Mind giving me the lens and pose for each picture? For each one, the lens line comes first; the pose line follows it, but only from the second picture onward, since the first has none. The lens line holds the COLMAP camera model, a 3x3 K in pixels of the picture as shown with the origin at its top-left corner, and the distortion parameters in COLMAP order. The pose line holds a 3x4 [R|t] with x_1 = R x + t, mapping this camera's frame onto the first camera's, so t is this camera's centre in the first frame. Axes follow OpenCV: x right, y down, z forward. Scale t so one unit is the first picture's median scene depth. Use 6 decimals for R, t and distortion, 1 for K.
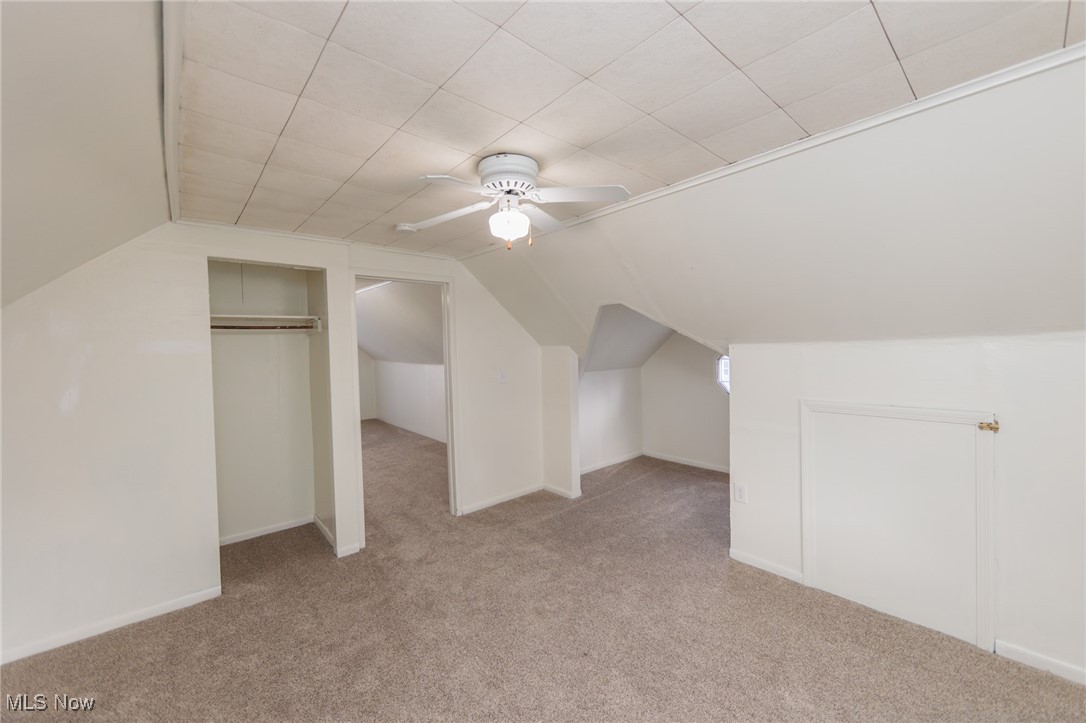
lens RADIAL K [[432.8, 0, 542.0], [0, 432.8, 359.5], [0, 0, 1]] dist [0.000227, -0.000018]
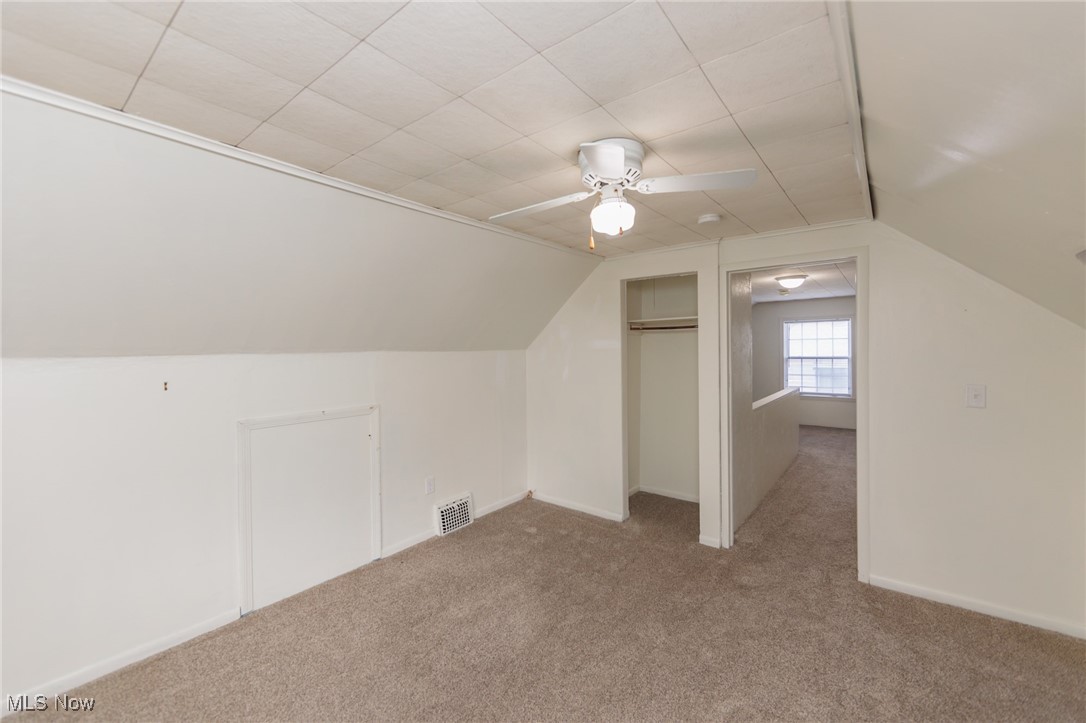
lens RADIAL K [[432.8, 0, 542.1], [0, 432.8, 354.3], [0, 0, 1]] dist [0.000227, -0.000018]
pose [[0.176490, 0.034042, -0.983714, 0.505009], [-0.024509, 0.999244, 0.030182, -0.027536], [0.983997, 0.018783, 0.177191, 0.435473]]
